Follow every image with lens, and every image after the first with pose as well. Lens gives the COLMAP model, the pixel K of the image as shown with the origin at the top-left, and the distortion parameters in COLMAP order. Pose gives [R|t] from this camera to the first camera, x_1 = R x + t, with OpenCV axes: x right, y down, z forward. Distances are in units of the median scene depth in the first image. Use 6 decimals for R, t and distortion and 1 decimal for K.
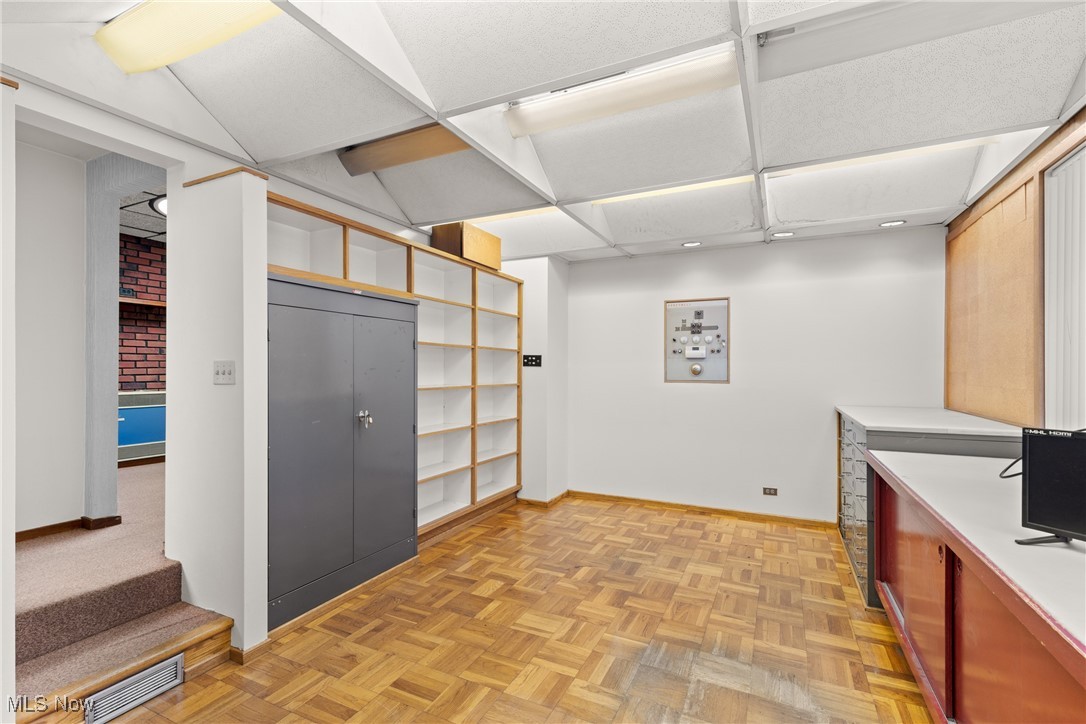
lens RADIAL K [[493.5, 0, 537.5], [0, 493.5, 363.6], [0, 0, 1]] dist [0.012405, 0.000245]
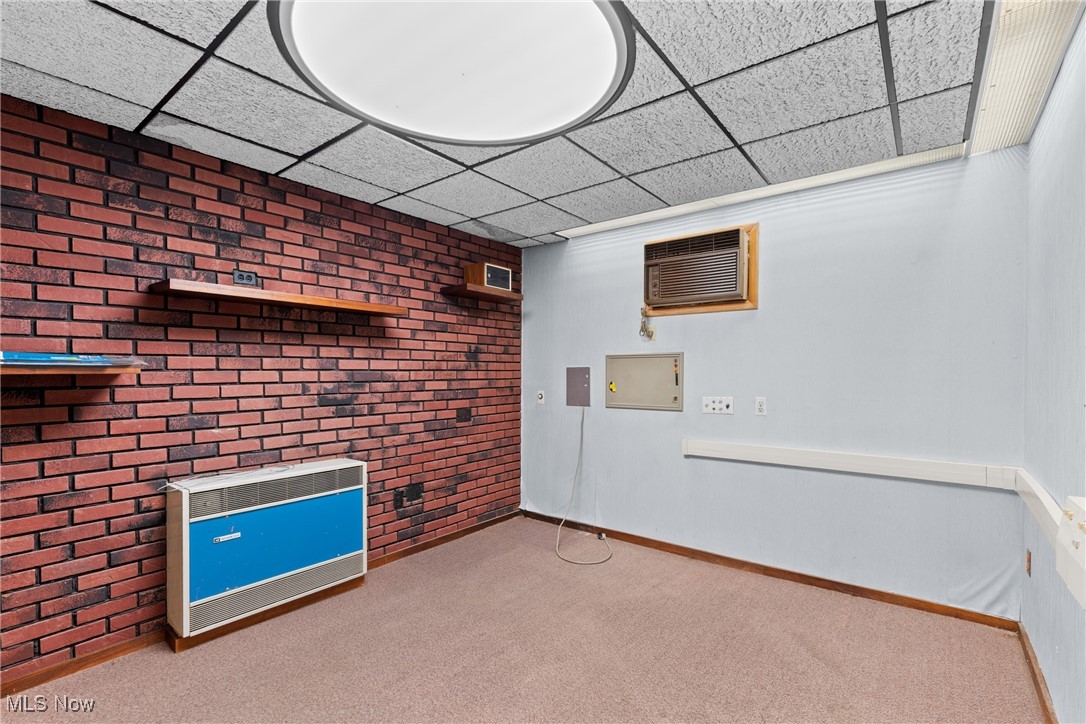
lens RADIAL K [[493.5, 0, 540.6], [0, 493.5, 371.9], [0, 0, 1]] dist [0.012405, 0.000245]
pose [[0.977215, -0.000821, -0.212251, -0.406249], [0.003681, 0.999908, 0.013082, -0.050838], [0.212221, -0.013565, 0.977128, 0.546414]]
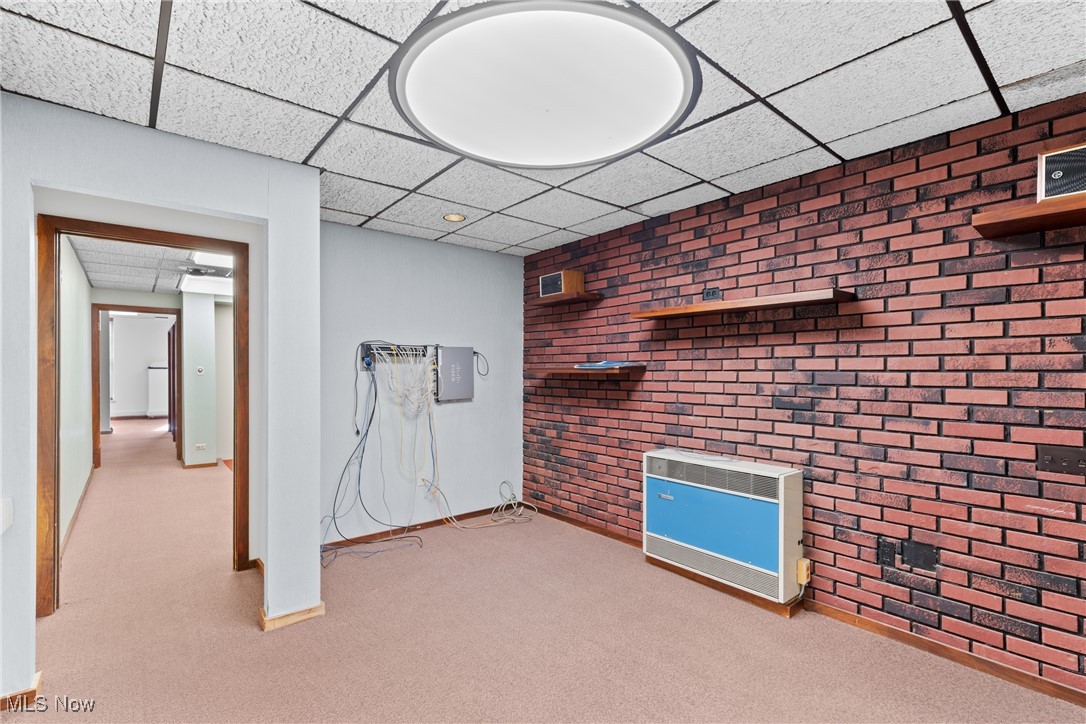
lens RADIAL K [[493.5, 0, 535.7], [0, 493.5, 368.3], [0, 0, 1]] dist [0.012405, 0.000245]
pose [[-0.410763, -0.008935, -0.911698, -0.169962], [0.005959, 0.999904, -0.012484, -0.043910], [0.911723, -0.010560, -0.410671, 1.027075]]
